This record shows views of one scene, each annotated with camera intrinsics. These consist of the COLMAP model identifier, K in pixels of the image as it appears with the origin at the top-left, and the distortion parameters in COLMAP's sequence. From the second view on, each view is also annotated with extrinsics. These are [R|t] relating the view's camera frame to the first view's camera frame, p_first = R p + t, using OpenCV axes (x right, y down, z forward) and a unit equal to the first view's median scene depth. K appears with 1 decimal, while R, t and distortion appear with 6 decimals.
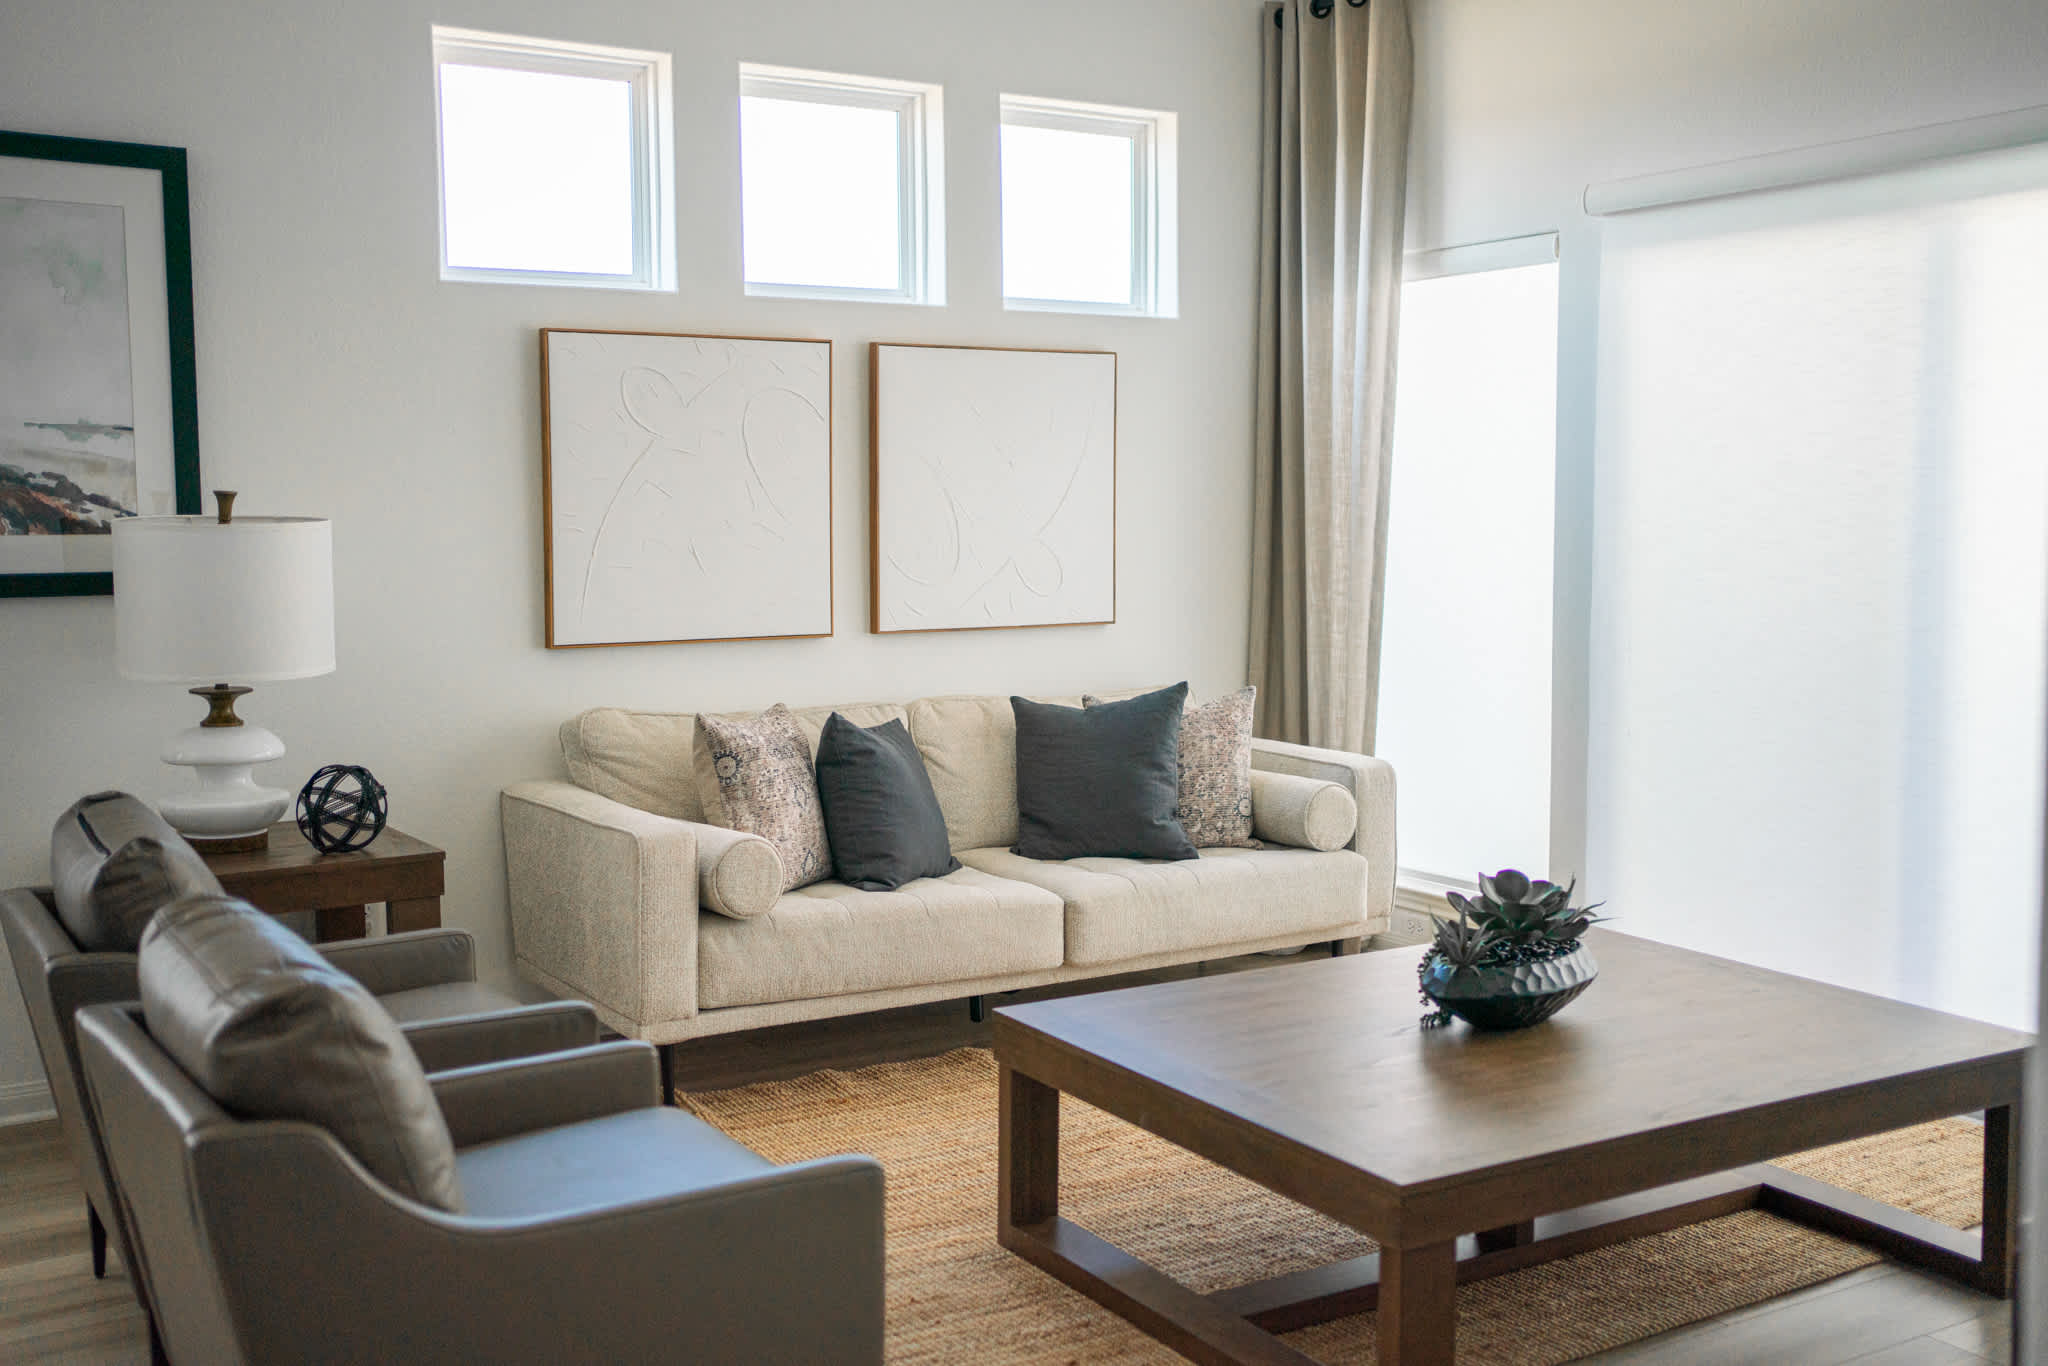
lens RADIAL K [[2033.0, 0, 1024.0], [0, 2033.0, 683.0], [0, 0, 1]] dist [-0.025258, 0.140570]
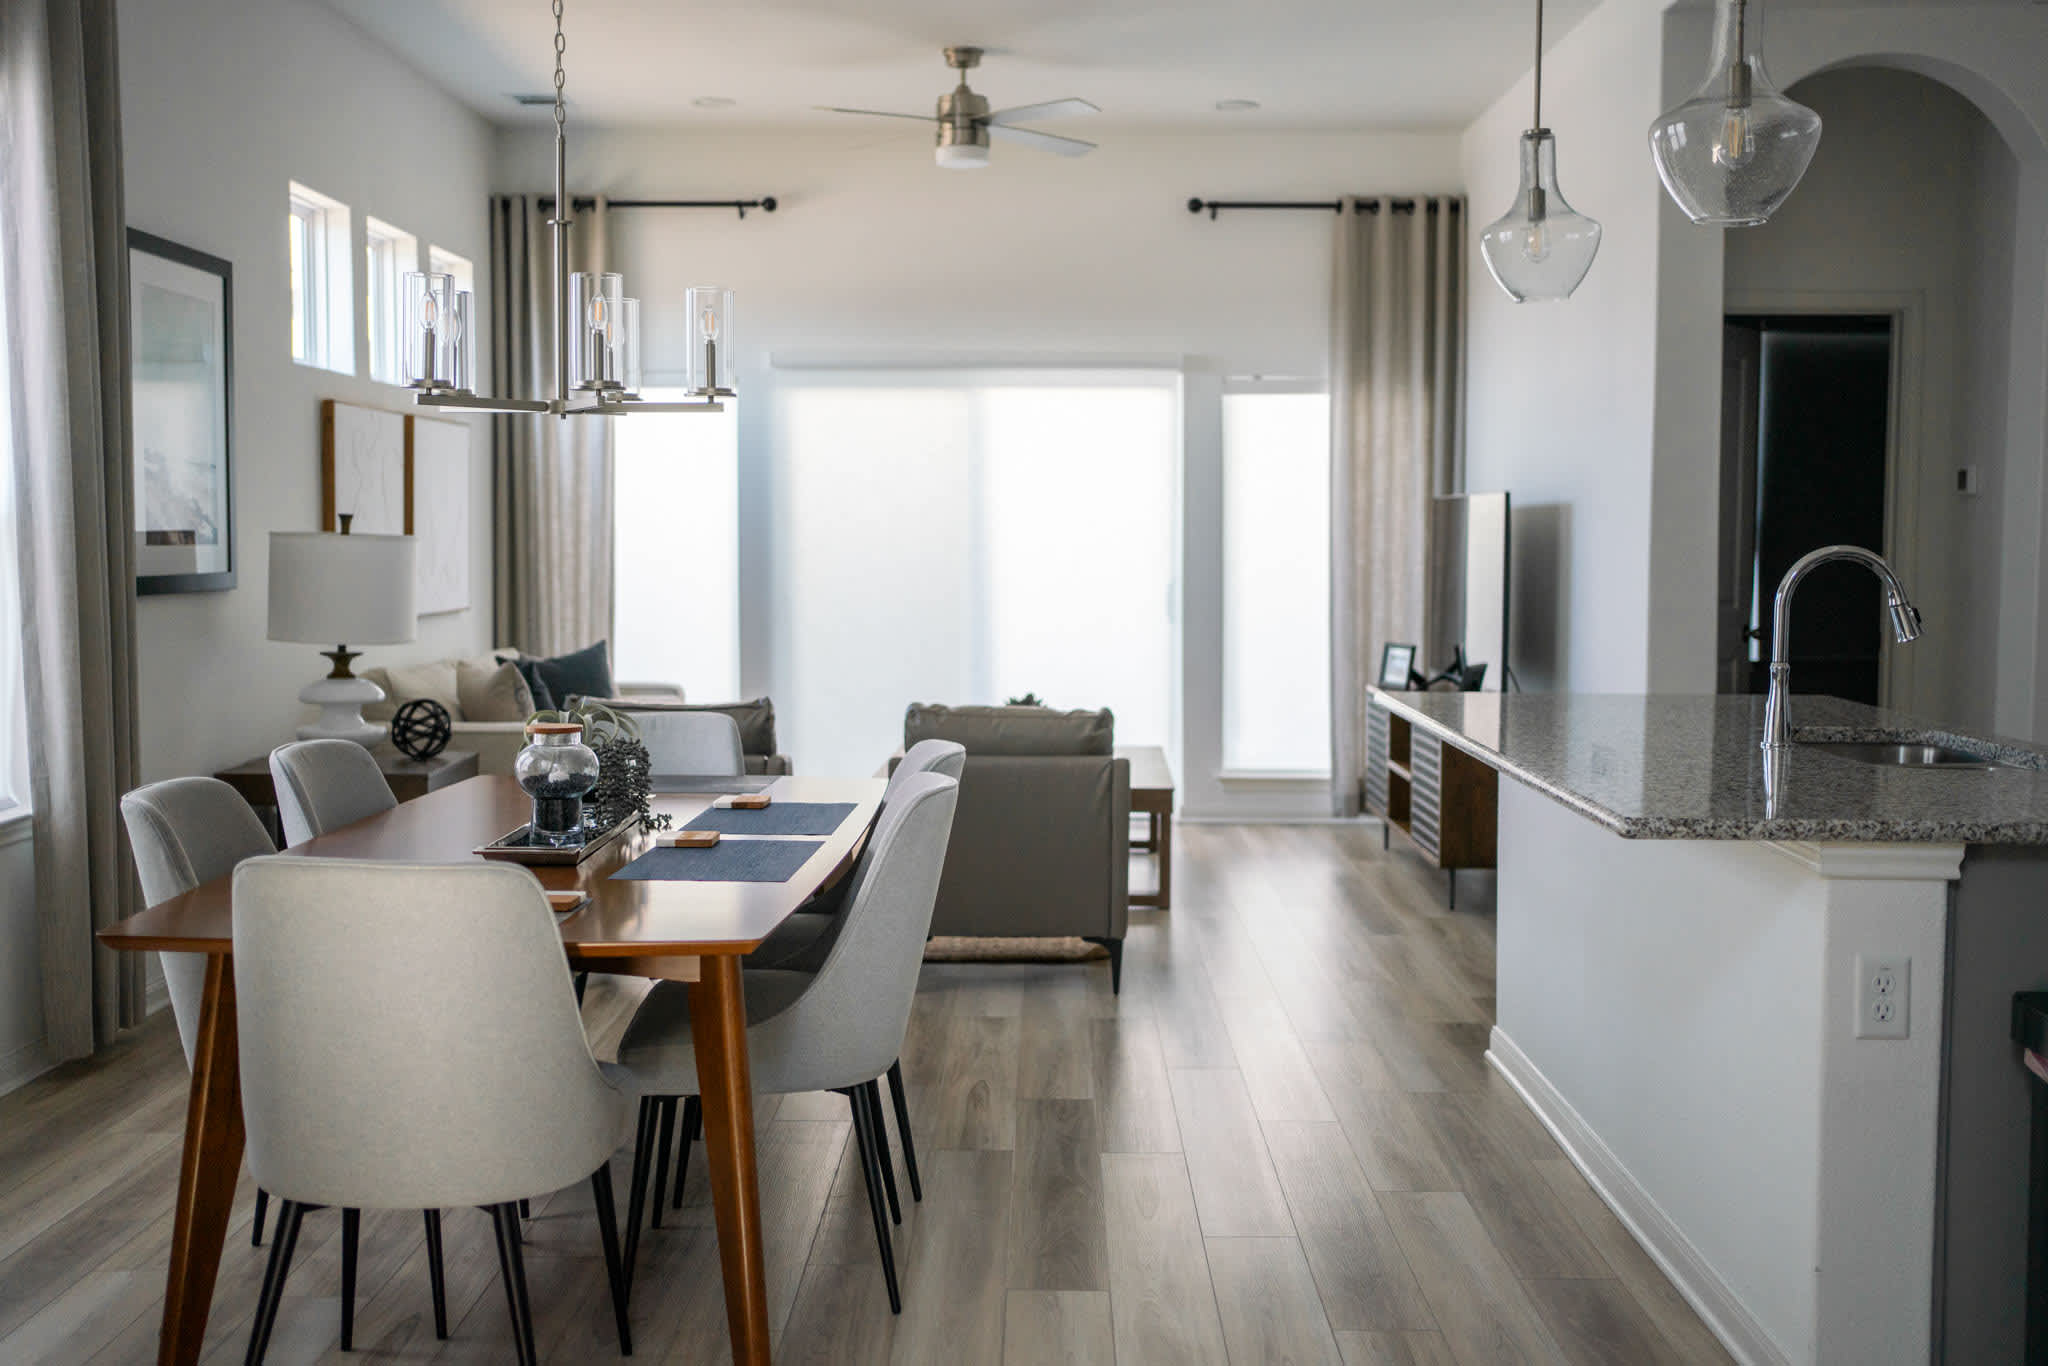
lens RADIAL K [[2033.0, 0, 1024.0], [0, 2033.0, 683.0], [0, 0, 1]] dist [-0.025258, 0.140570]
pose [[0.529080, -0.061570, 0.846335, -1.346521], [0.071403, 0.997057, 0.027898, 0.018135], [-0.845562, 0.045670, 0.531920, -0.158887]]
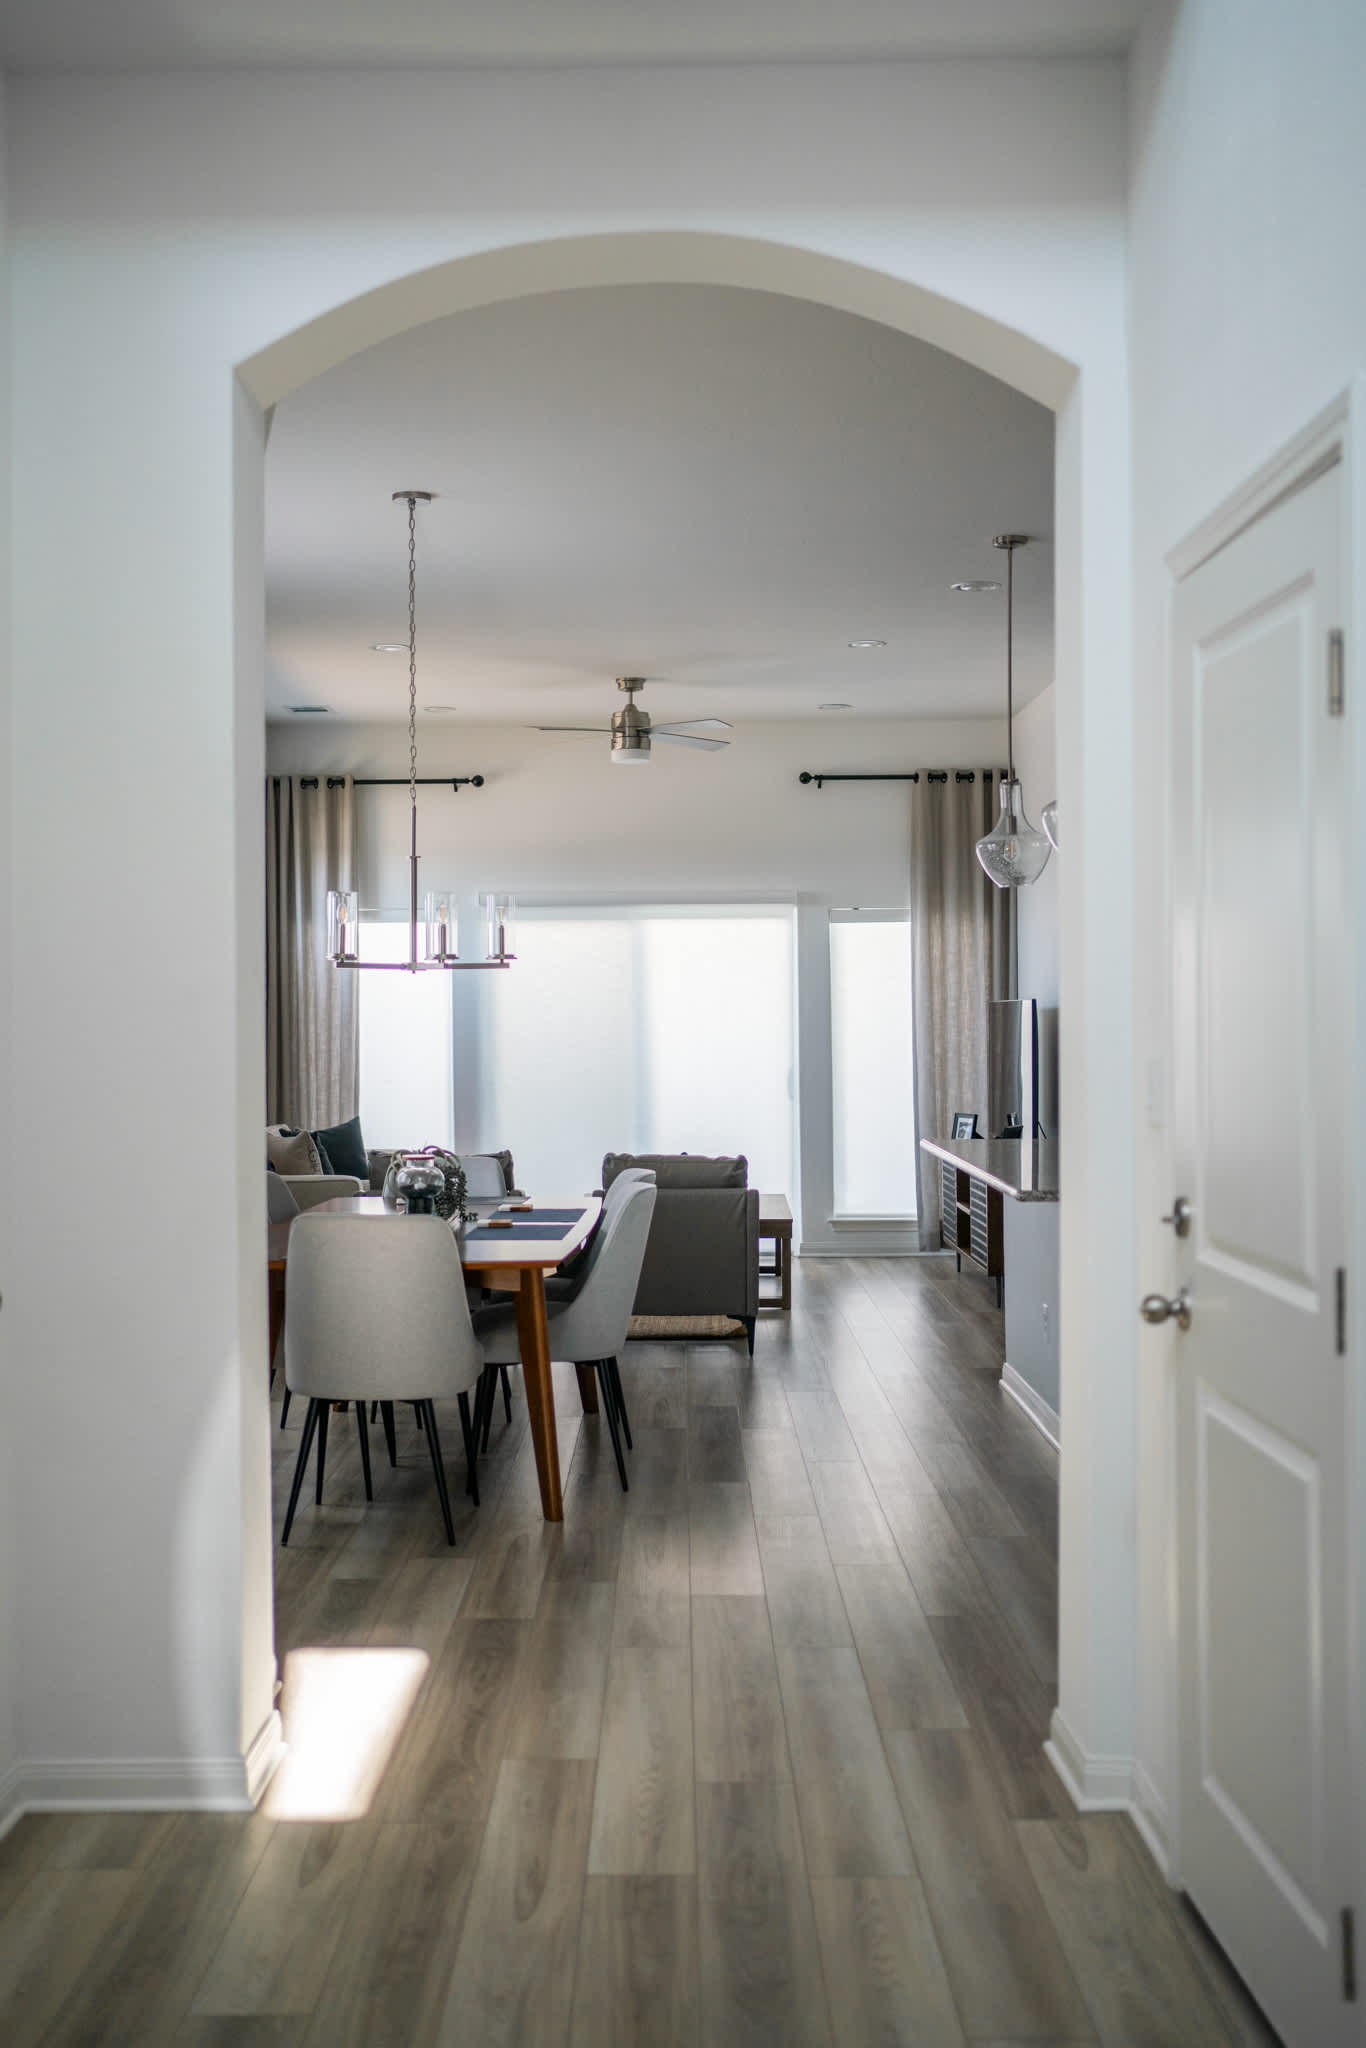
lens RADIAL K [[2033.0, 0, 683.0], [0, 2033.0, 1024.0], [0, 0, 1]] dist [-0.025258, 0.140570]
pose [[0.517784, -0.005665, 0.855492, -1.881023], [0.081596, 0.995746, -0.042792, 0.029632], [-0.851611, 0.091962, 0.516044, -0.460688]]
